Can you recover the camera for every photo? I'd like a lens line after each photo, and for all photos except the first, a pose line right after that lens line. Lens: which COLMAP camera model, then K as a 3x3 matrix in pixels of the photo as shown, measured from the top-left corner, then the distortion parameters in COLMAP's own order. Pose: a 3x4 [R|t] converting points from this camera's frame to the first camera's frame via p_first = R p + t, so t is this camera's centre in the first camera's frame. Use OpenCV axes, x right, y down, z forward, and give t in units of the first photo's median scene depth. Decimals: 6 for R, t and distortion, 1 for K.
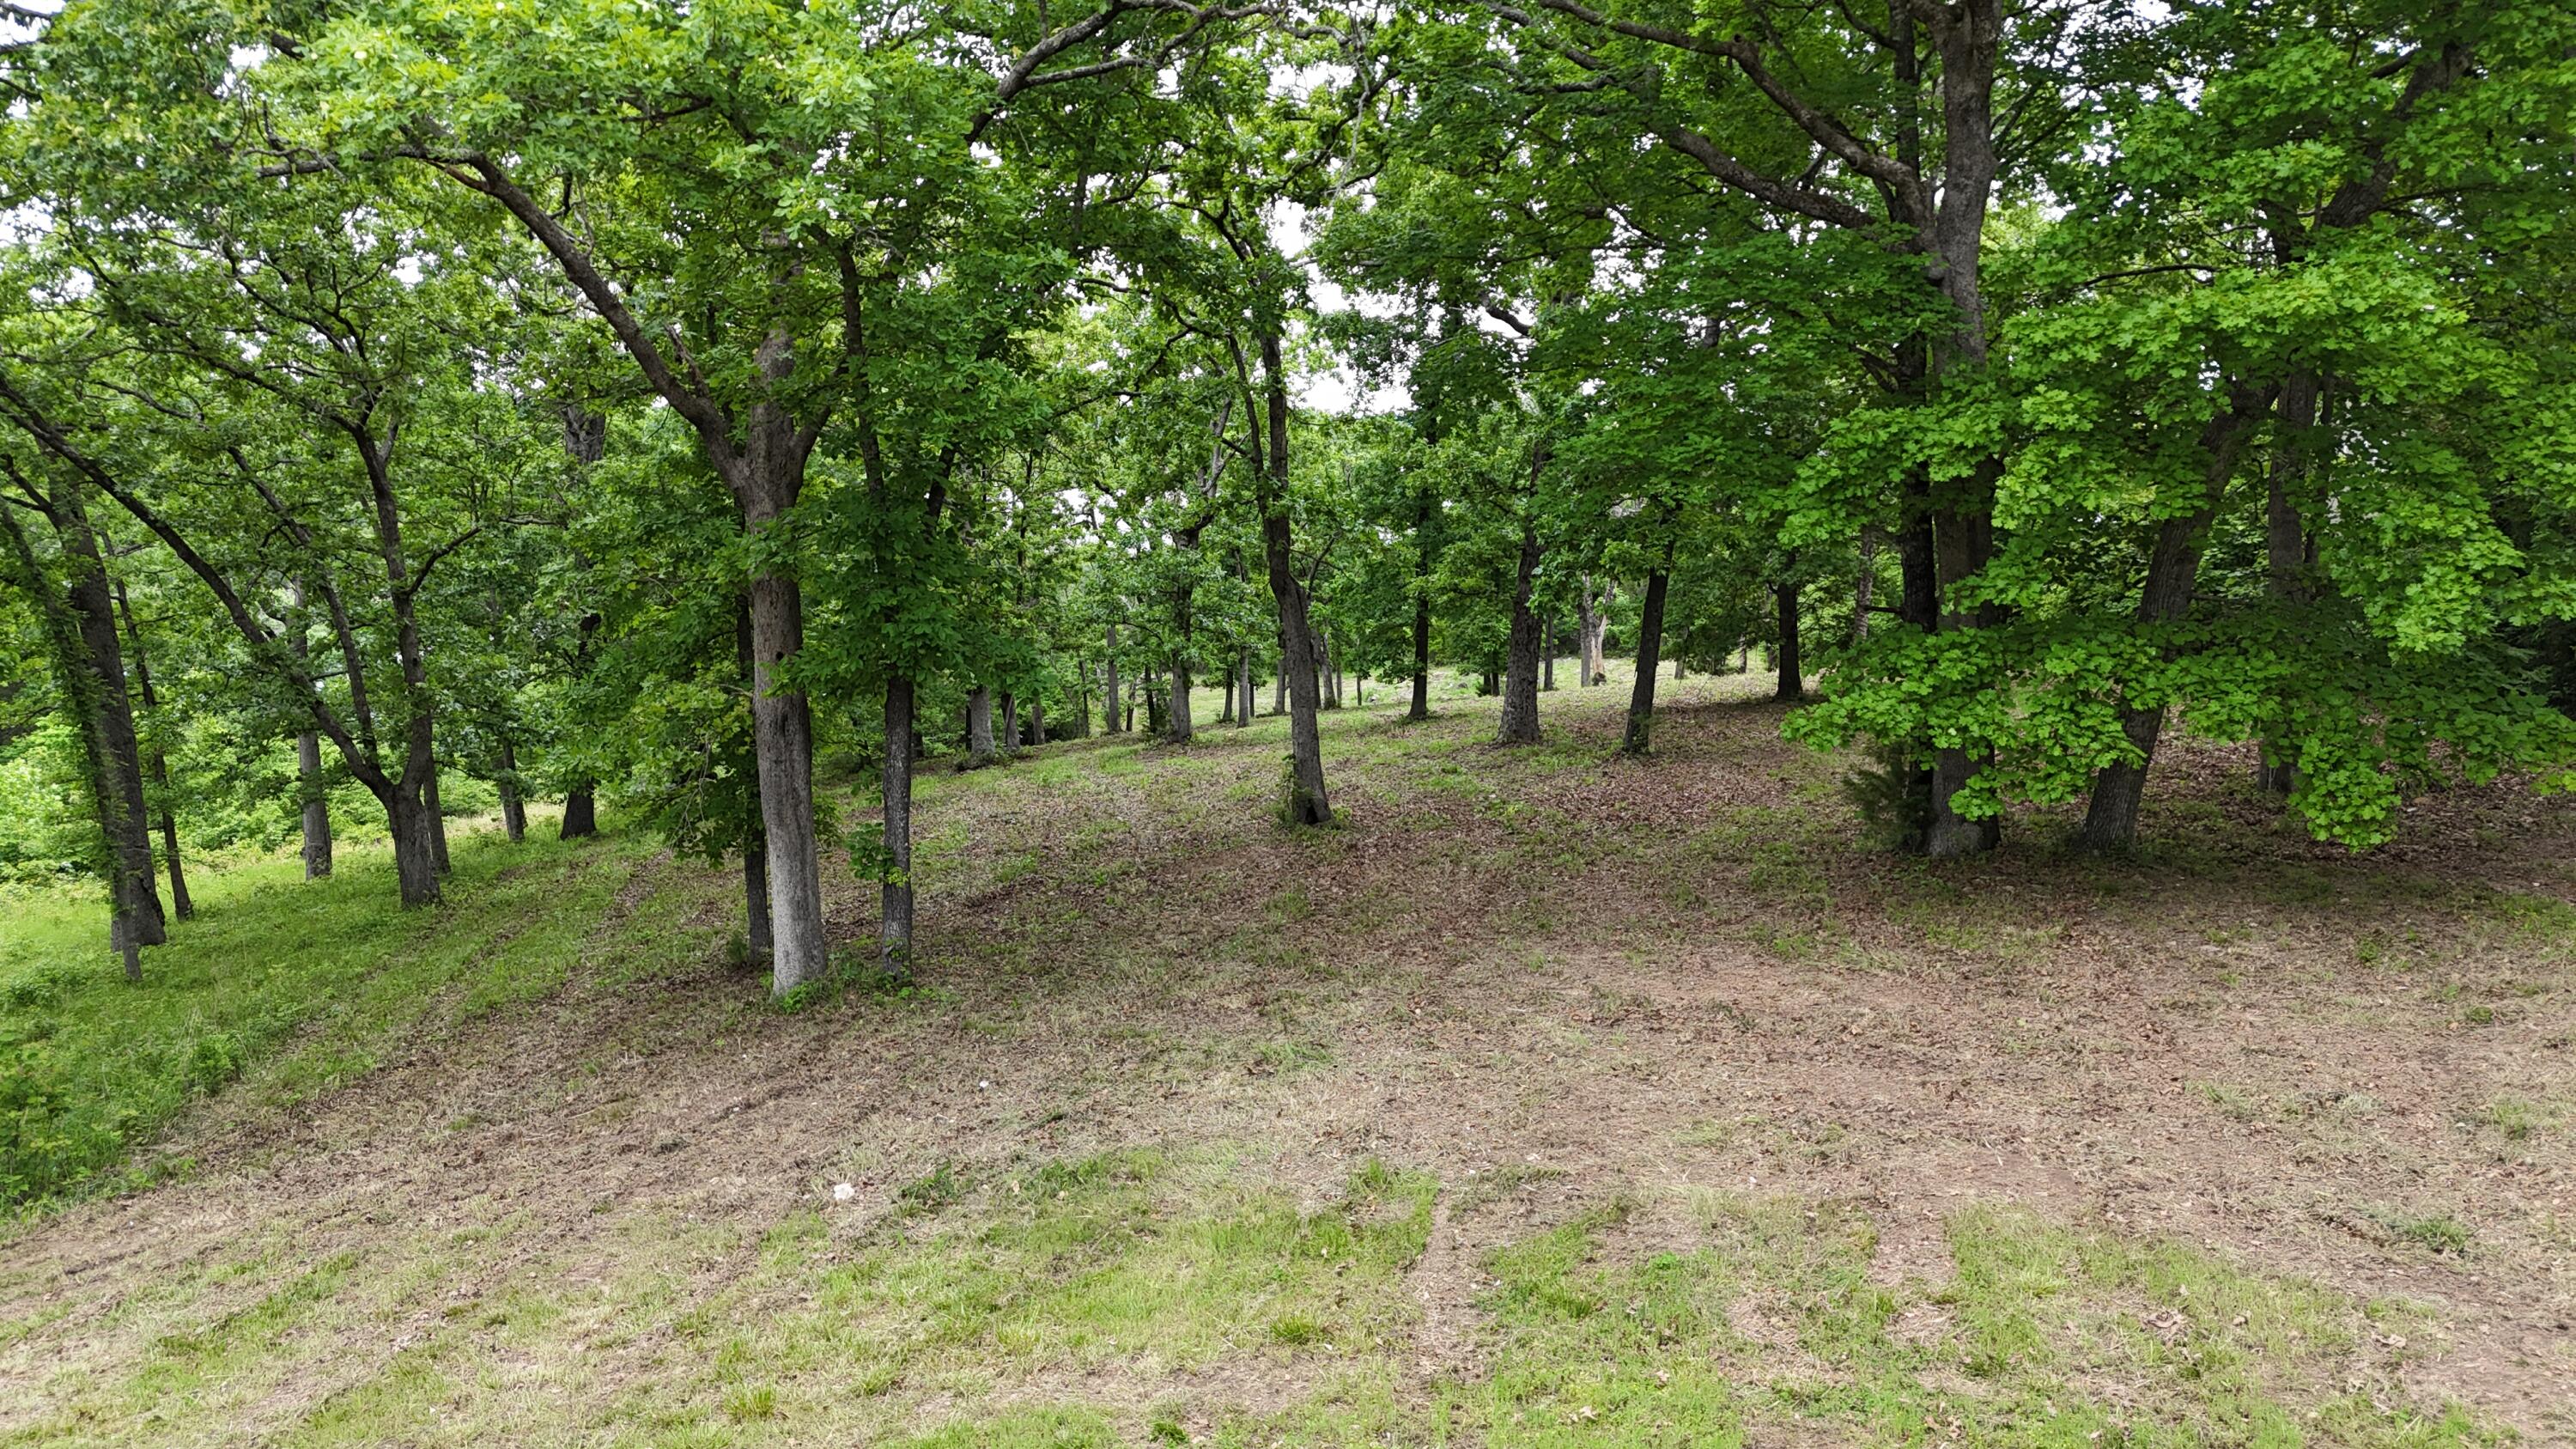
lens RADIAL K [[1884.7, 0, 1291.3], [0, 1884.7, 716.3], [0, 0, 1]] dist [0.070472, -0.065416]
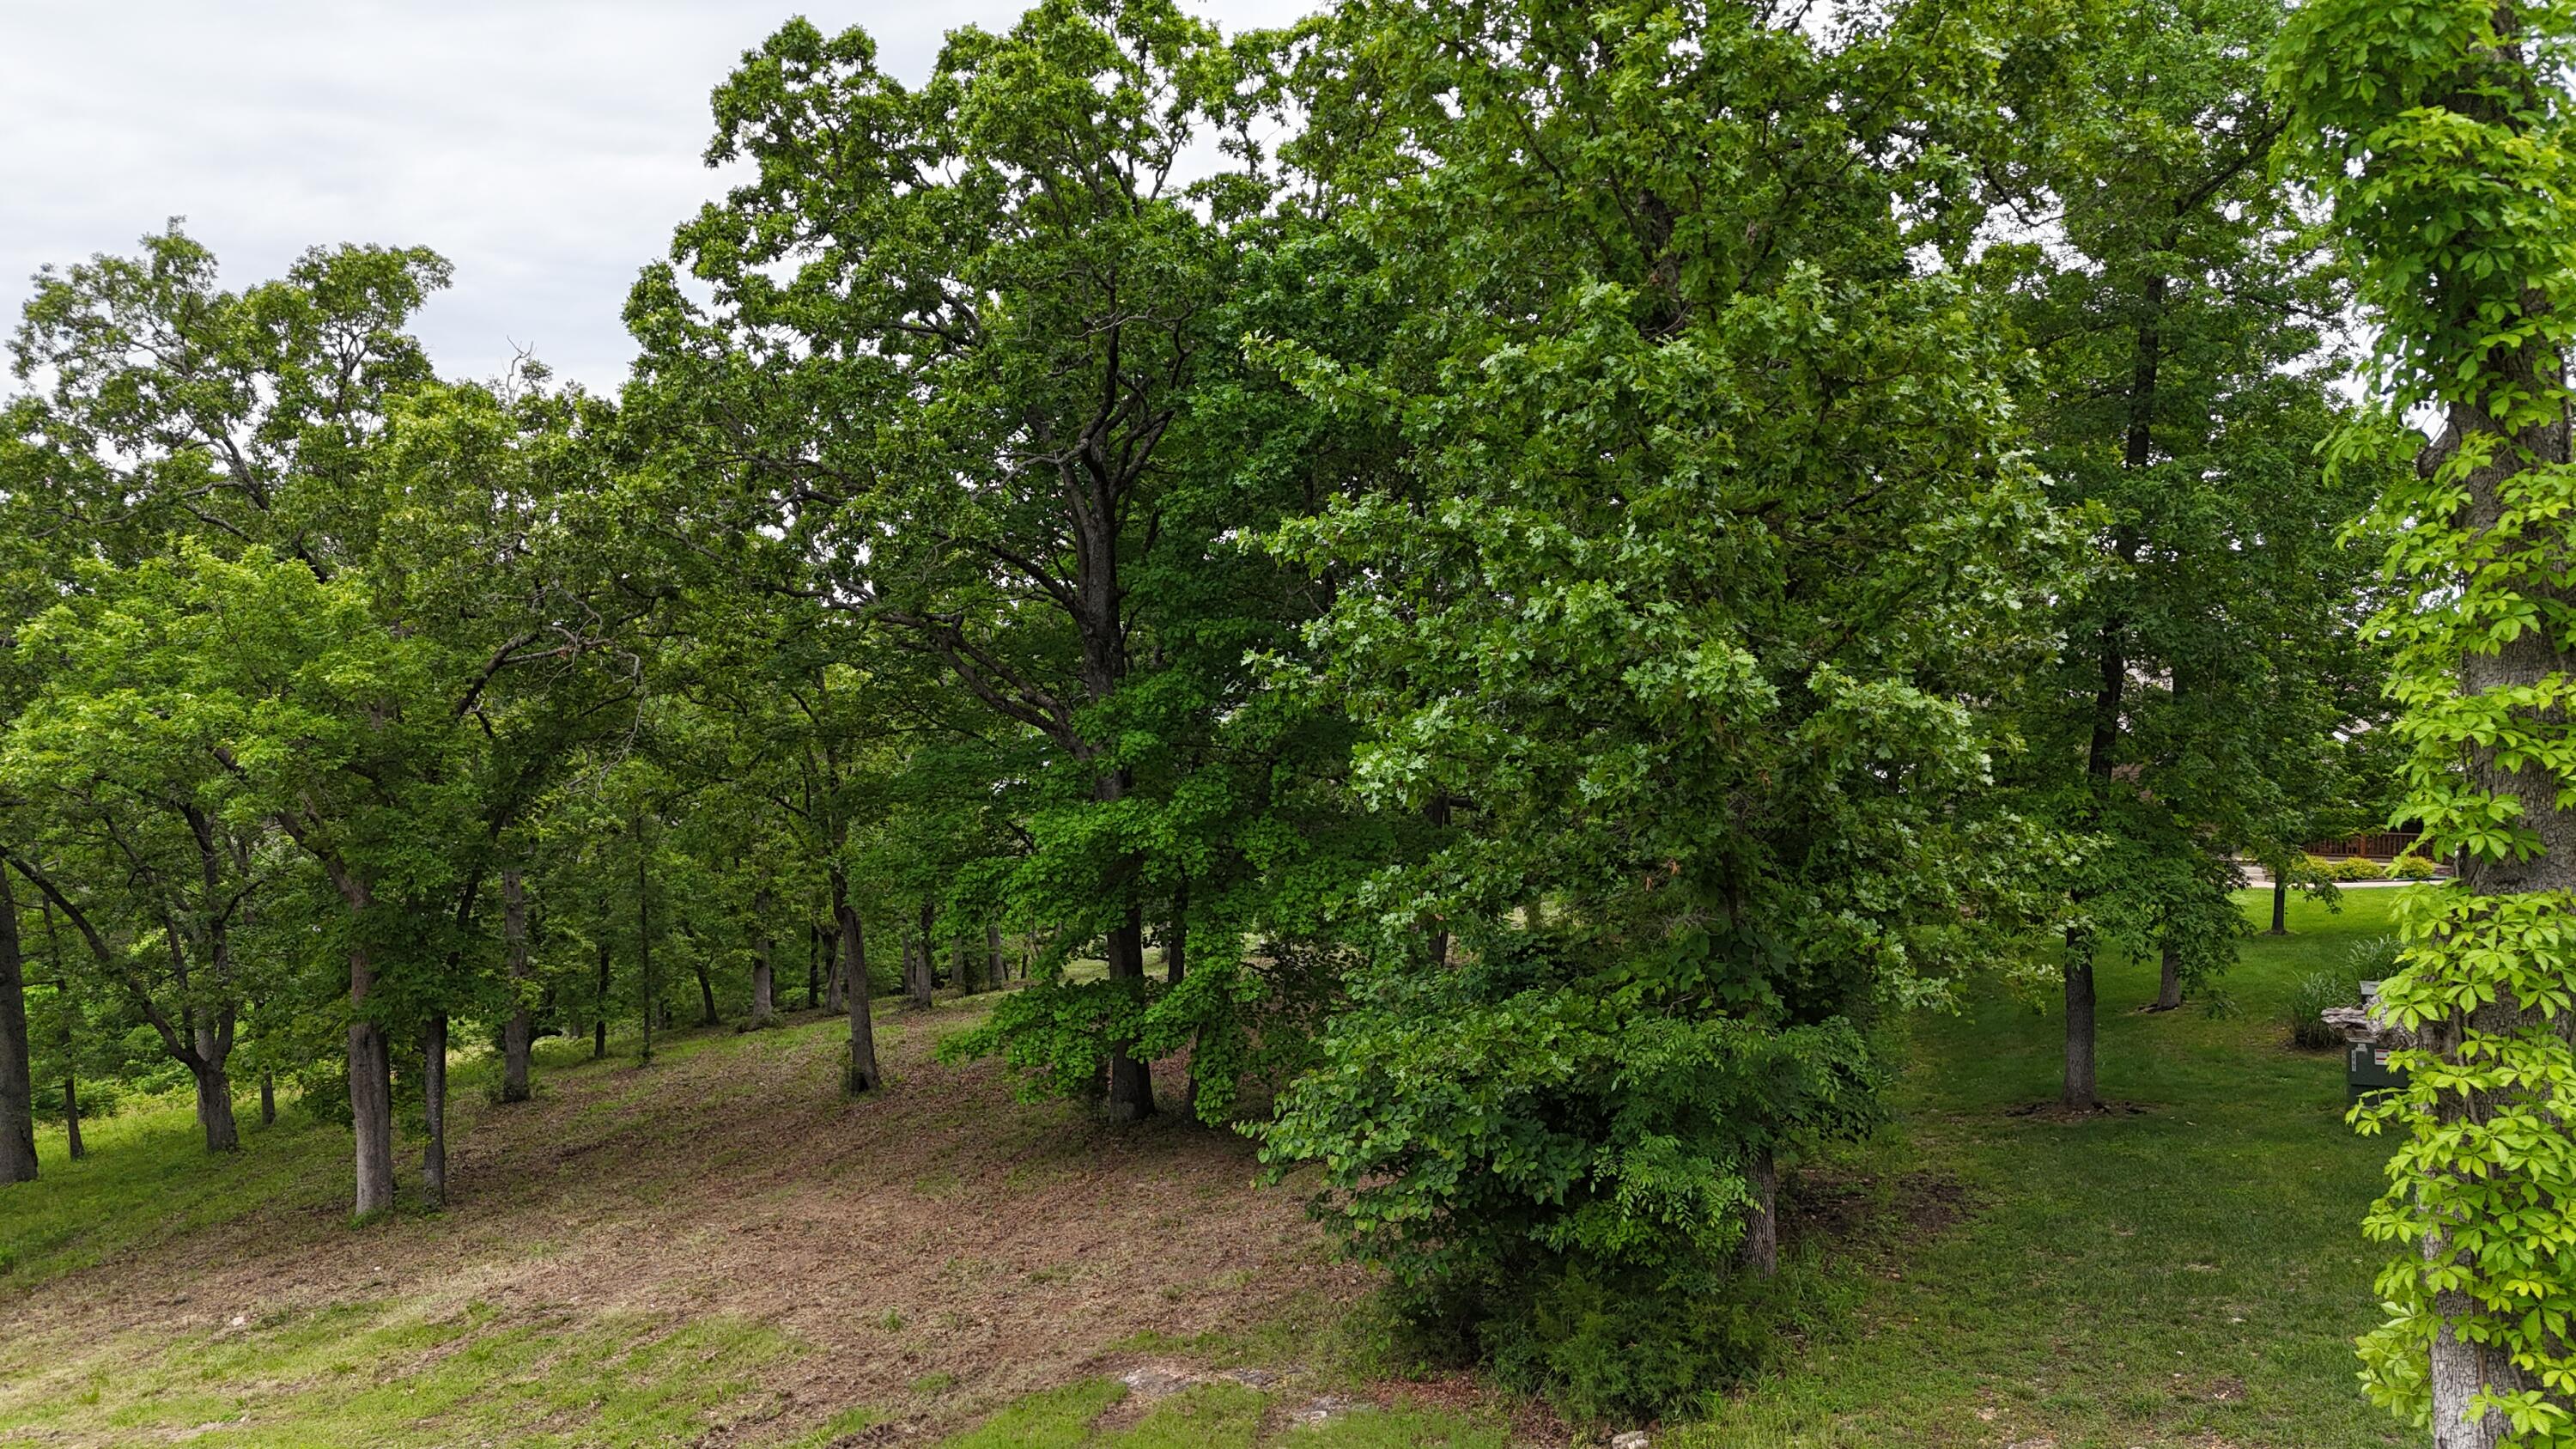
lens RADIAL K [[1894.2, 0, 1297.3], [0, 1894.2, 712.4], [0, 0, 1]] dist [0.054824, -0.049126]
pose [[0.999869, -0.000443, -0.016159, 0.448177], [-0.001431, 0.993274, -0.115780, -0.075650], [0.016102, 0.115788, 0.993143, -0.492017]]
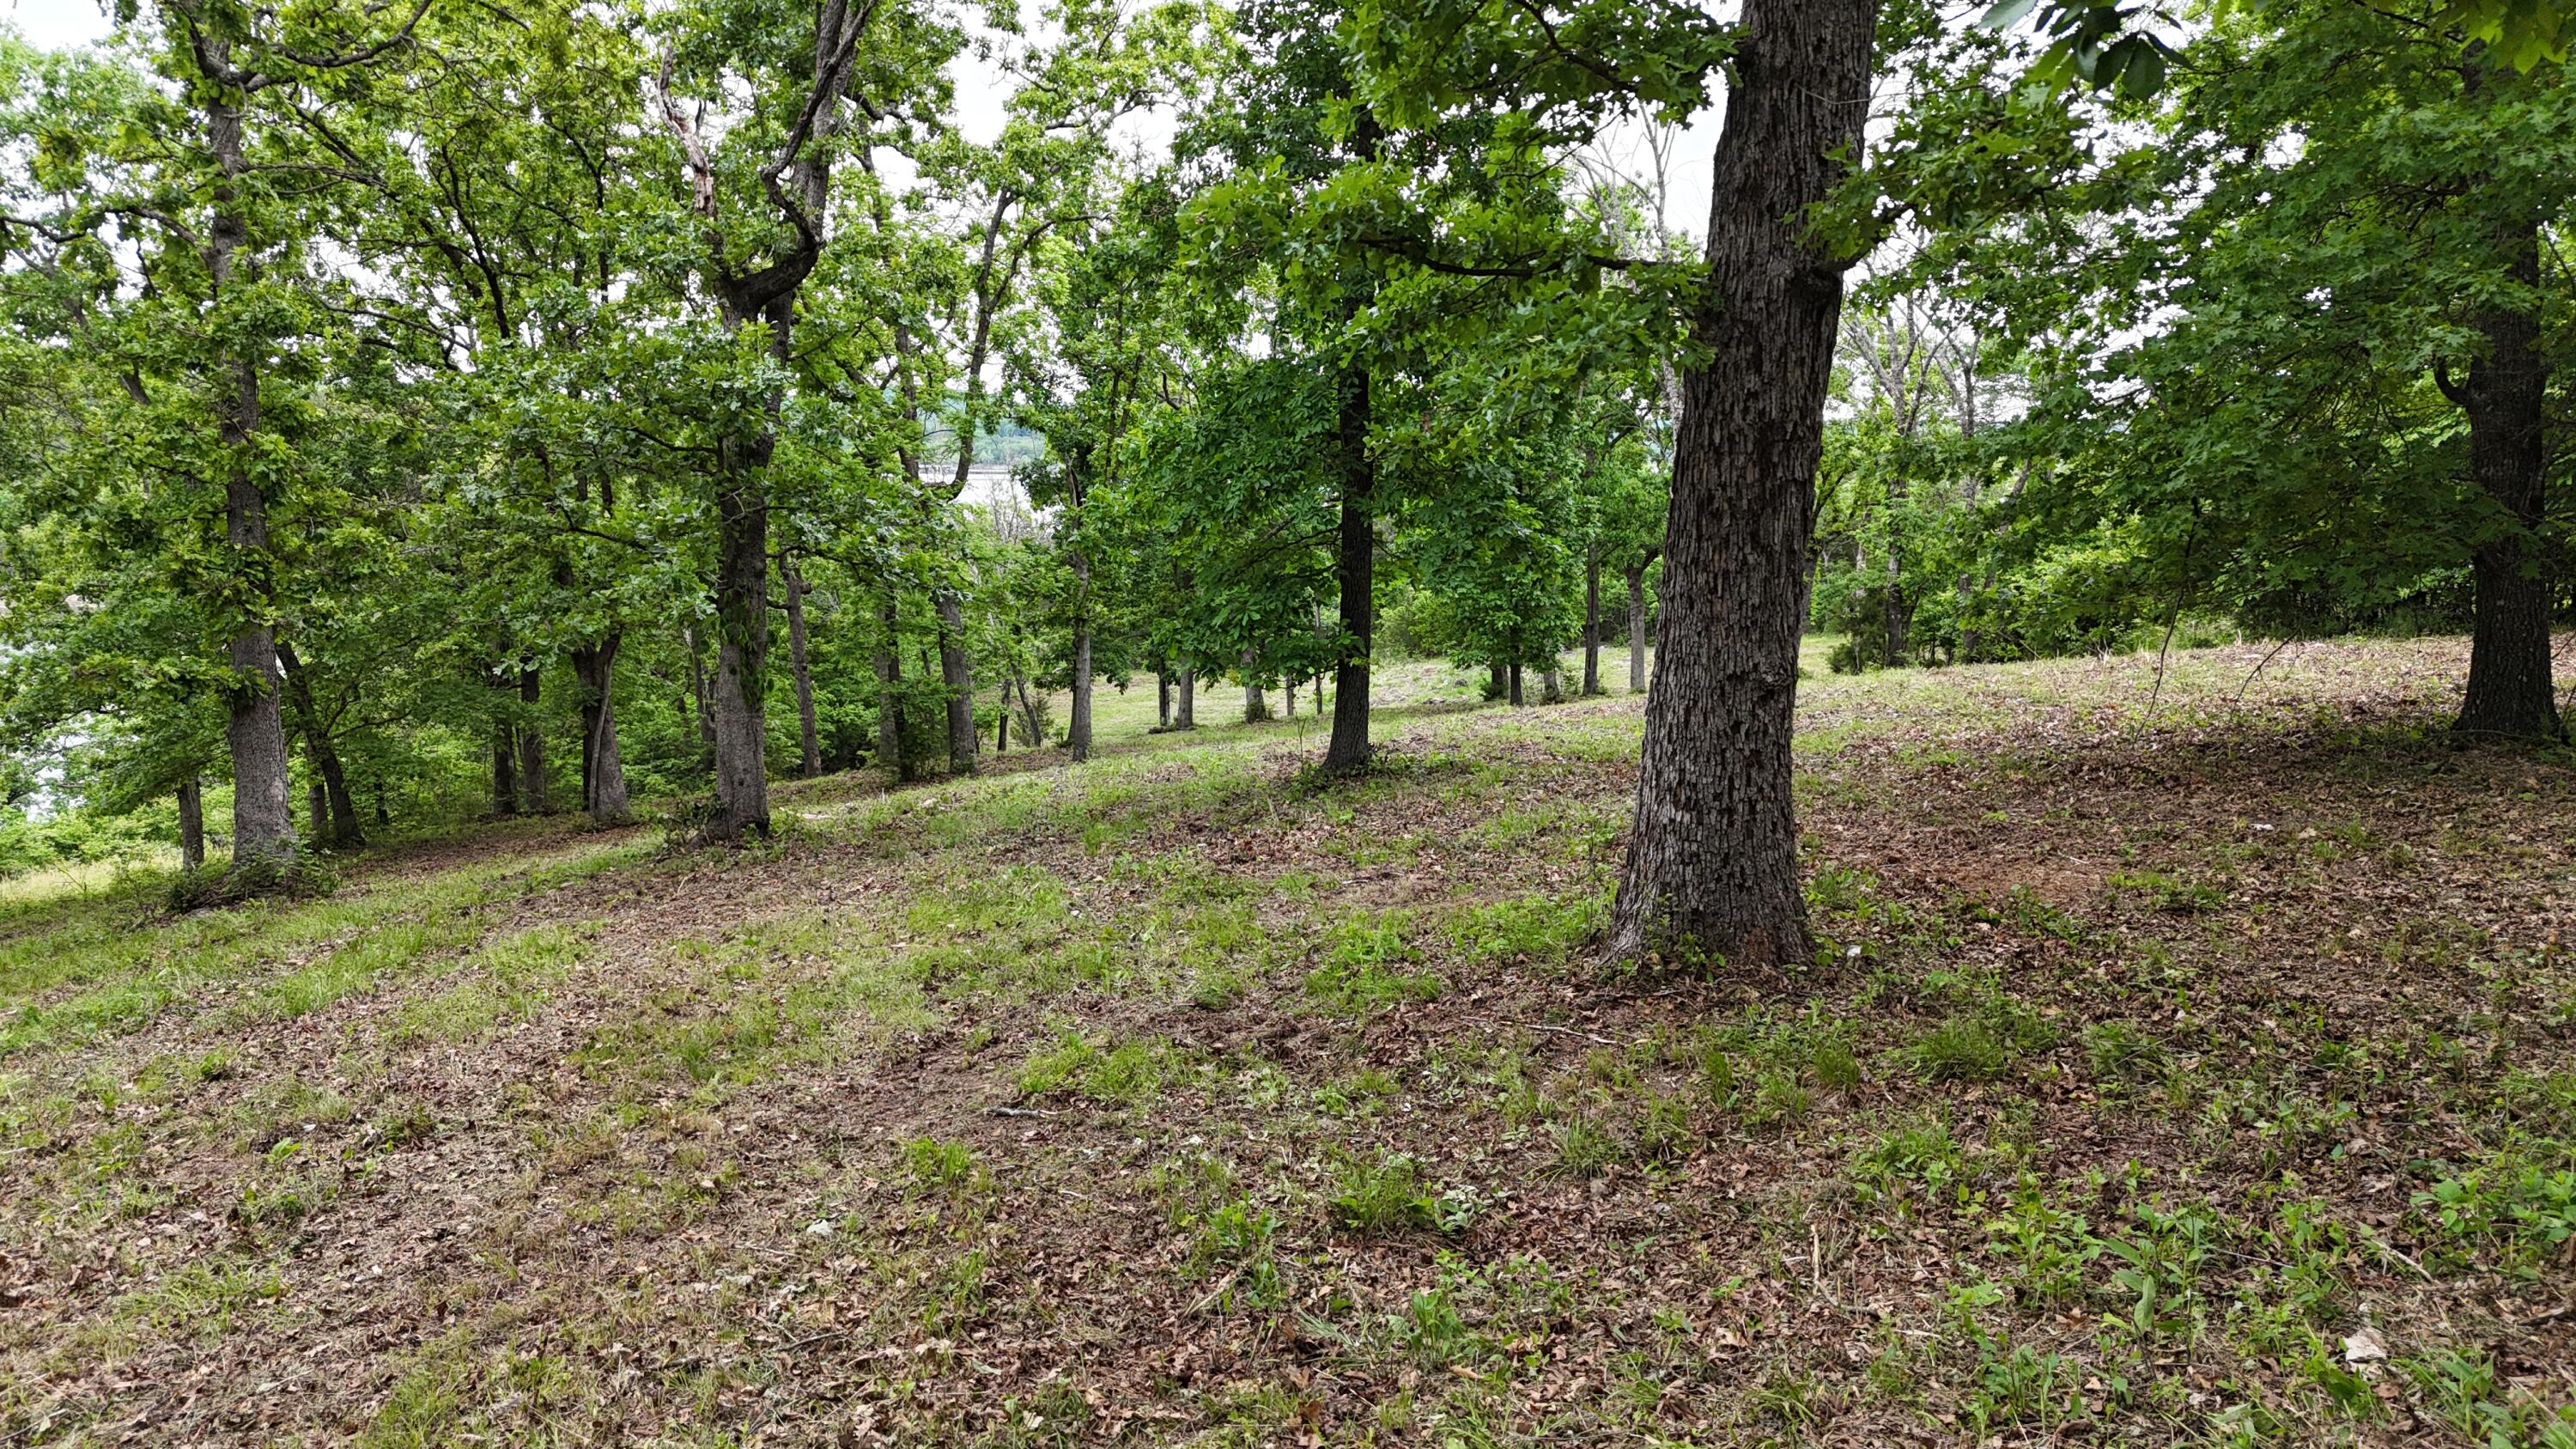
lens RADIAL K [[1884.7, 0, 1291.3], [0, 1884.7, 716.3], [0, 0, 1]] dist [0.070472, -0.065416]
pose [[0.999998, -0.001870, 0.000259, 0.126614], [0.001869, 0.999995, 0.002688, -0.027888], [-0.000264, -0.002687, 0.999996, 1.378291]]
